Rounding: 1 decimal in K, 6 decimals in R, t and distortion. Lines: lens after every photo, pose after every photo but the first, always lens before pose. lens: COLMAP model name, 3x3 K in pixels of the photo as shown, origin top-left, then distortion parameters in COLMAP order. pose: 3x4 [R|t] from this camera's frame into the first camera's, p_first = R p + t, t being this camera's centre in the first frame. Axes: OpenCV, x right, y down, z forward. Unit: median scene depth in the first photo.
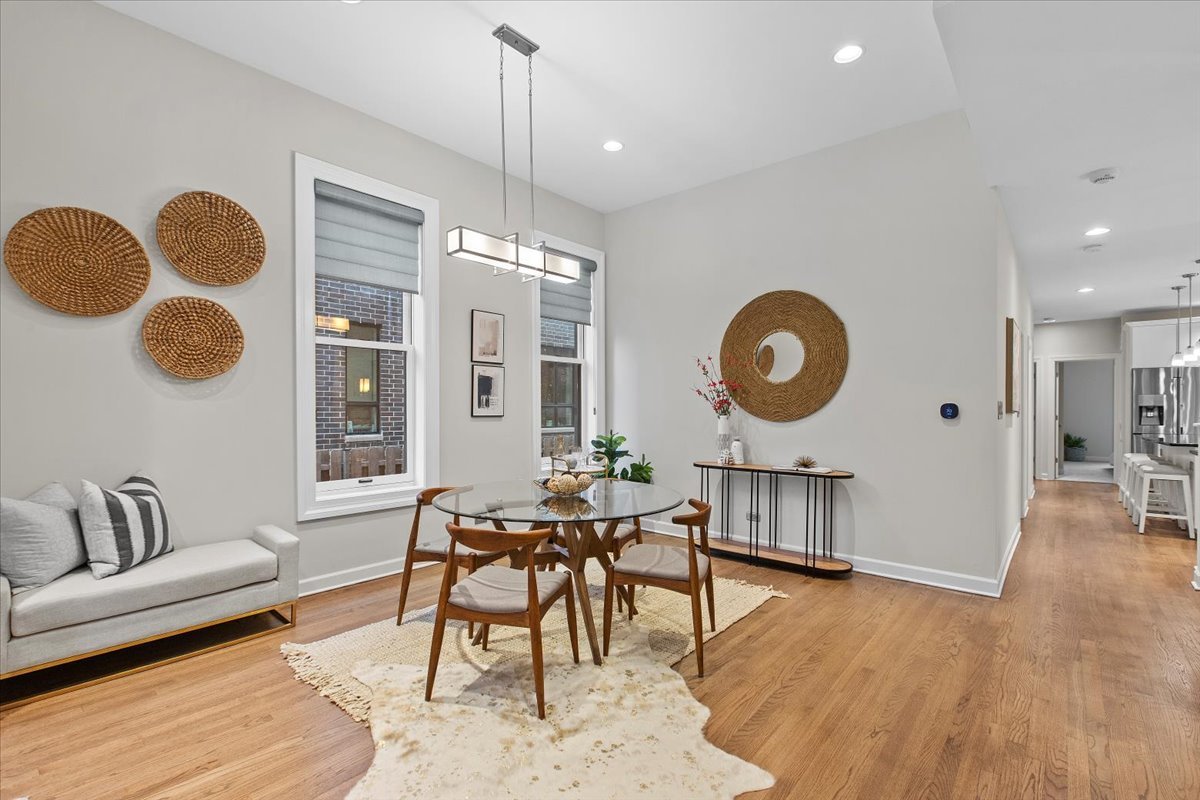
lens RADIAL K [[537.5, 0, 608.5], [0, 537.5, 412.5], [0, 0, 1]] dist [-0.003559, 0.001145]
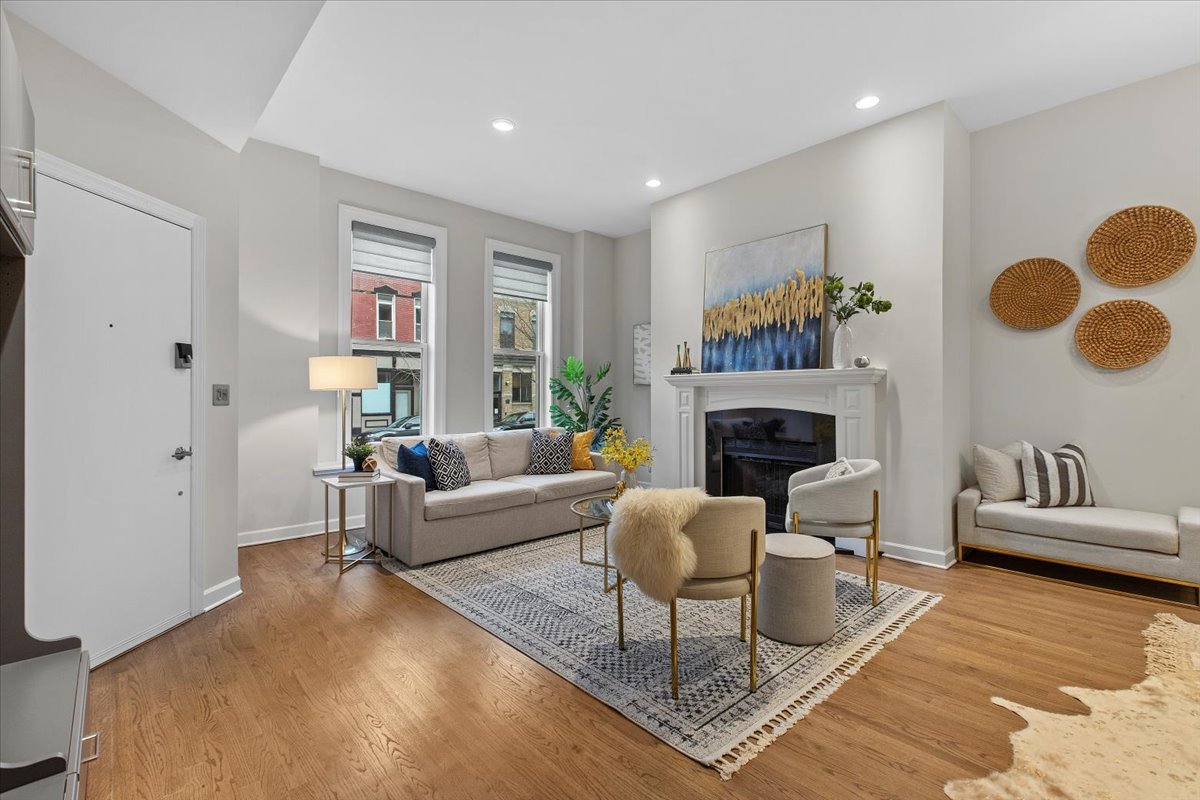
lens RADIAL K [[537.5, 0, 601.1], [0, 537.5, 393.5], [0, 0, 1]] dist [-0.003559, 0.001145]
pose [[-0.125442, 0.001199, -0.992100, 0.455892], [-0.008825, 0.999958, 0.002324, 0.000106], [0.992062, 0.009047, -0.125426, 0.006178]]
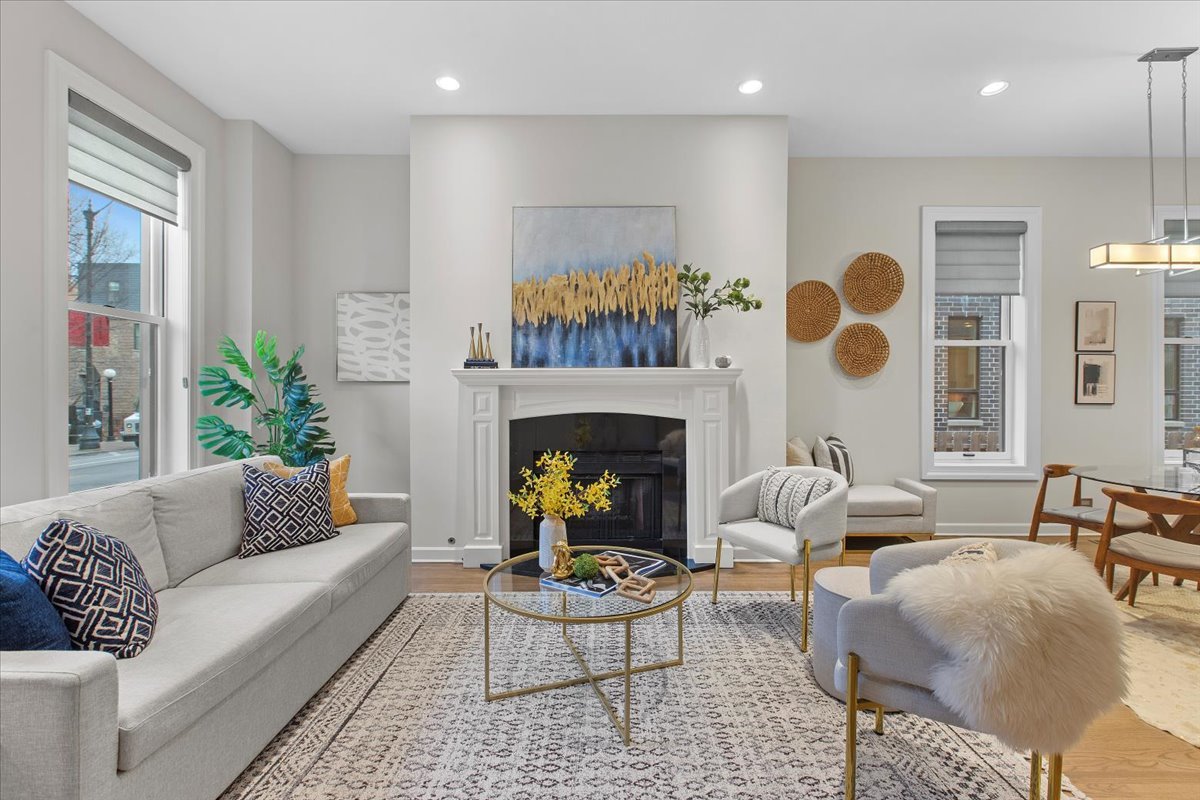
lens RADIAL K [[537.5, 0, 603.2], [0, 537.5, 395.7], [0, 0, 1]] dist [-0.003559, 0.001145]
pose [[0.648829, 0.003291, -0.760927, -0.069509], [-0.008947, 0.999955, -0.003305, 0.004056], [0.760882, 0.008952, 0.648829, -0.455257]]
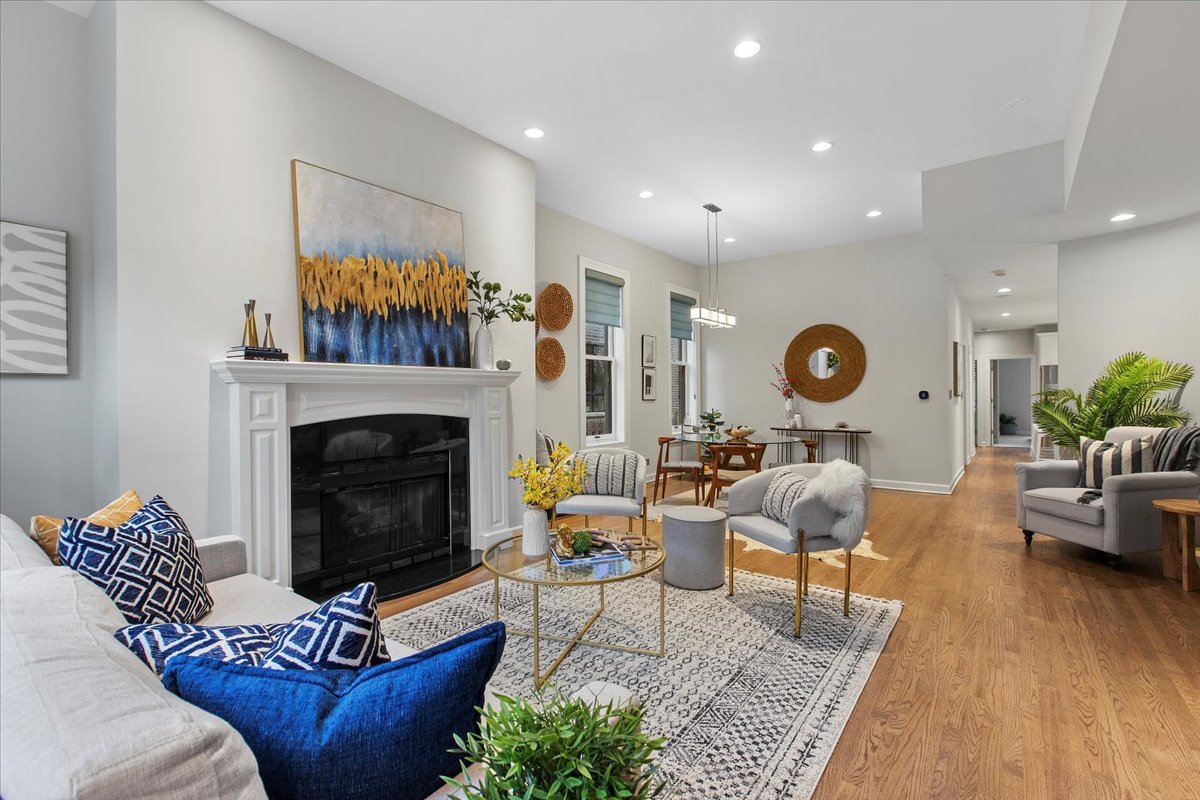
lens RADIAL K [[537.5, 0, 606.5], [0, 537.5, 397.4], [0, 0, 1]] dist [-0.003559, 0.001145]
pose [[0.998401, -0.005150, 0.056293, -0.557561], [0.005559, 0.999959, -0.007104, 0.013234], [-0.056255, 0.007406, 0.998389, -0.780396]]
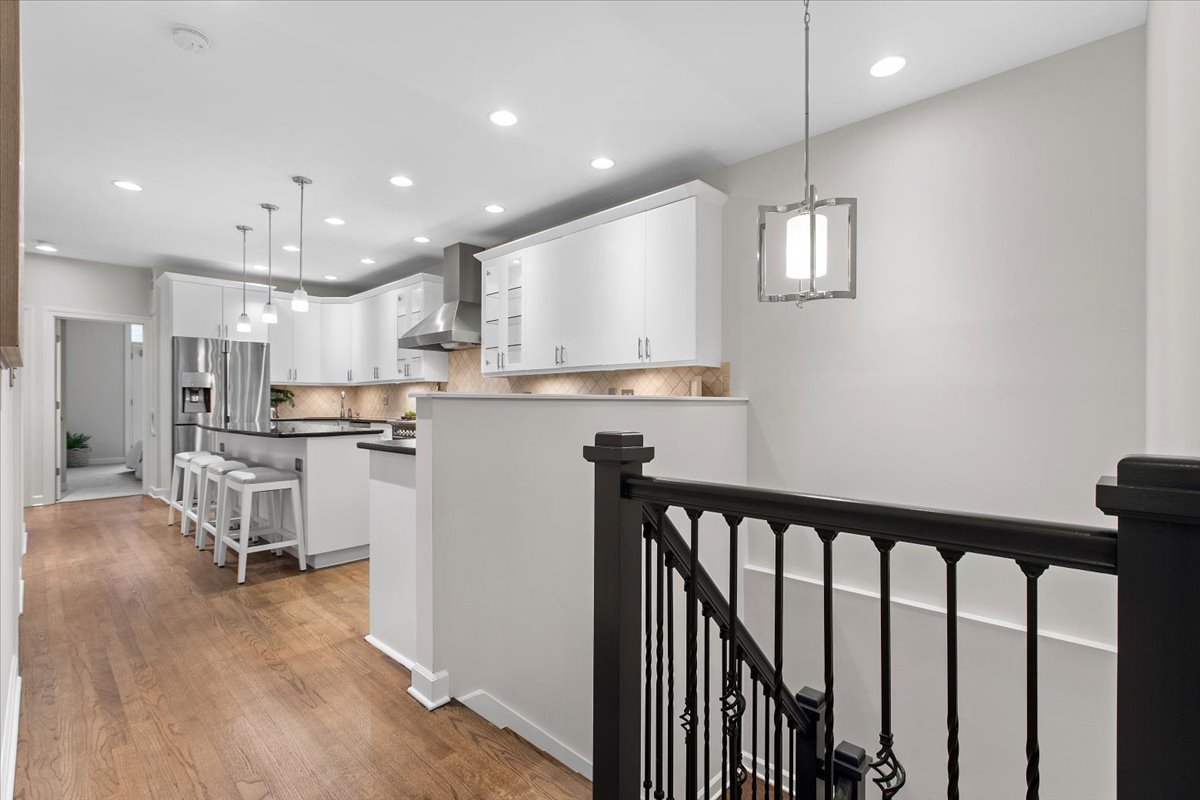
lens RADIAL K [[537.5, 0, 606.9], [0, 537.5, 405.9], [0, 0, 1]] dist [-0.003559, 0.001145]
pose [[0.048290, -0.002687, 0.998830, 0.579715], [0.006311, 0.999977, 0.002385, 0.034286], [-0.998813, 0.006189, 0.048306, 0.798985]]
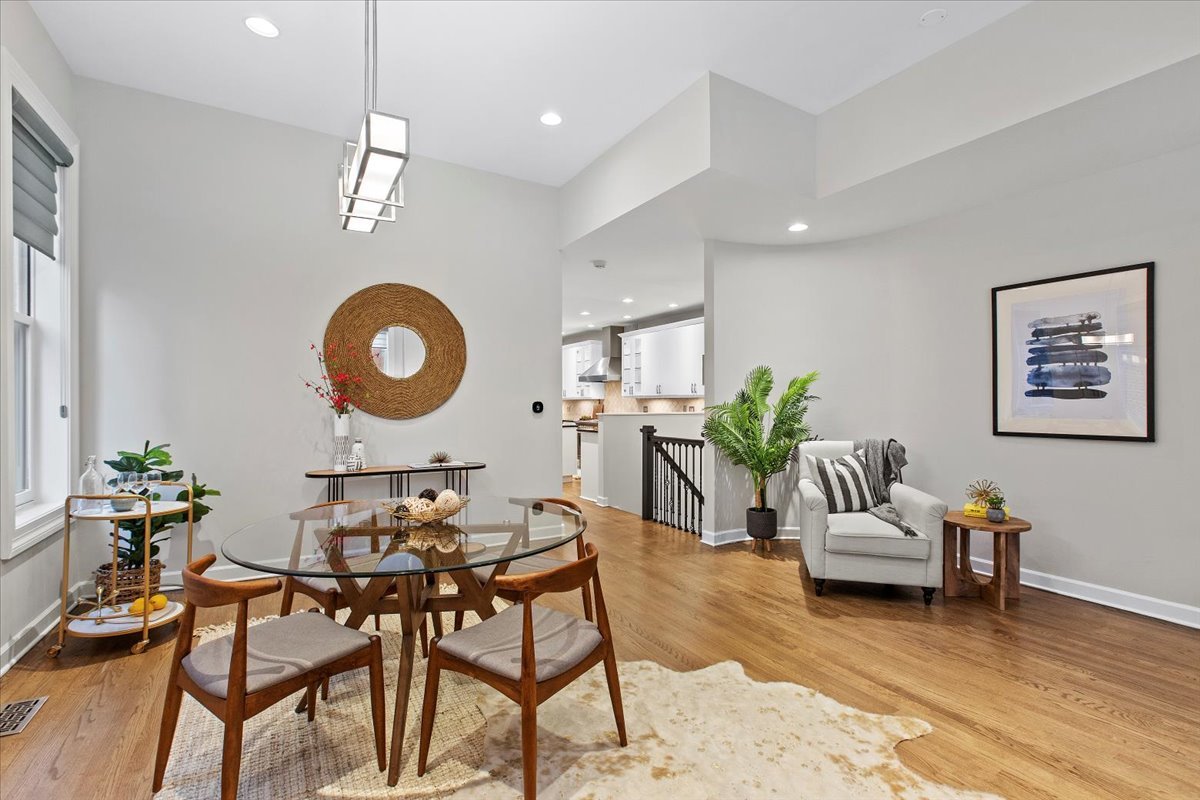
lens RADIAL K [[537.5, 0, 603.5], [0, 537.5, 400.8], [0, 0, 1]] dist [-0.003559, 0.001145]
pose [[0.318958, 0.005029, 0.947755, -0.590049], [0.007424, 0.999942, -0.007804, -0.007223], [-0.947740, 0.009525, 0.318903, 0.429411]]
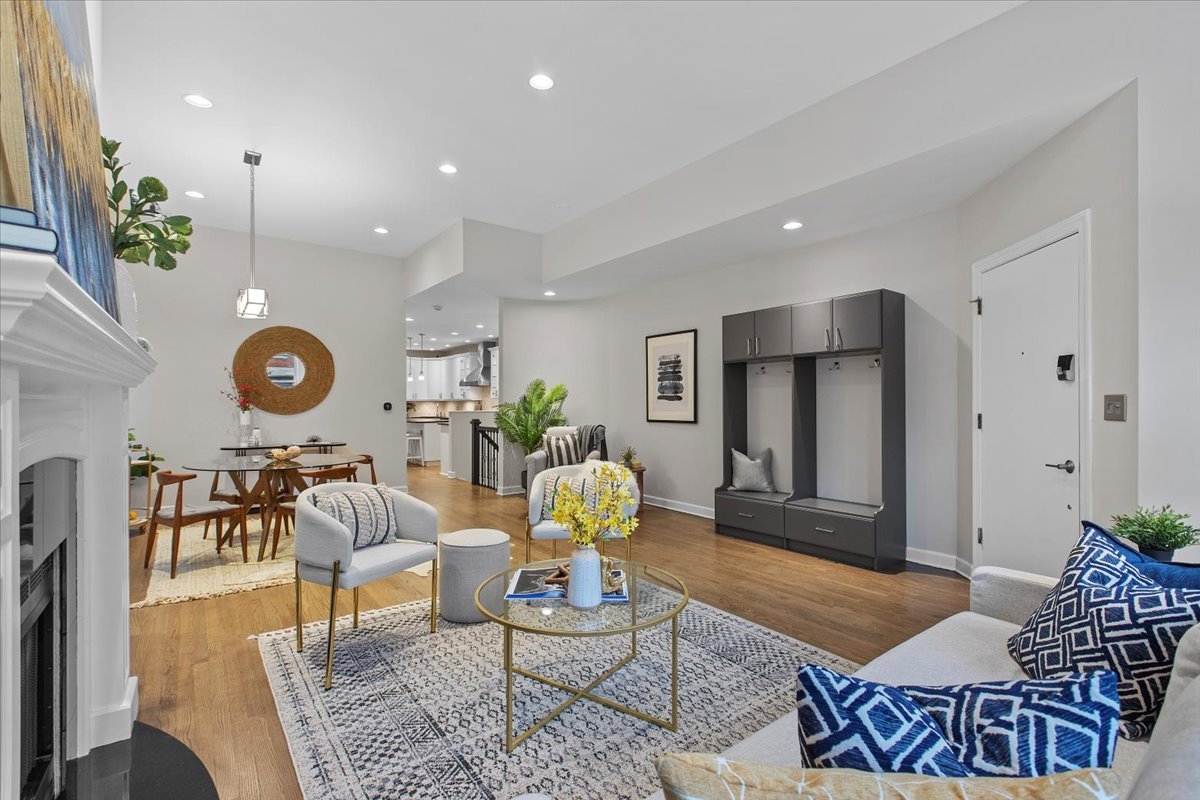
lens RADIAL K [[537.5, 0, 604.9], [0, 537.5, 401.6], [0, 0, 1]] dist [-0.003559, 0.001145]
pose [[0.211022, 0.003114, 0.977476, -1.170878], [0.009840, 0.999937, -0.005310, -0.001856], [-0.977432, 0.010739, 0.210978, -0.215373]]
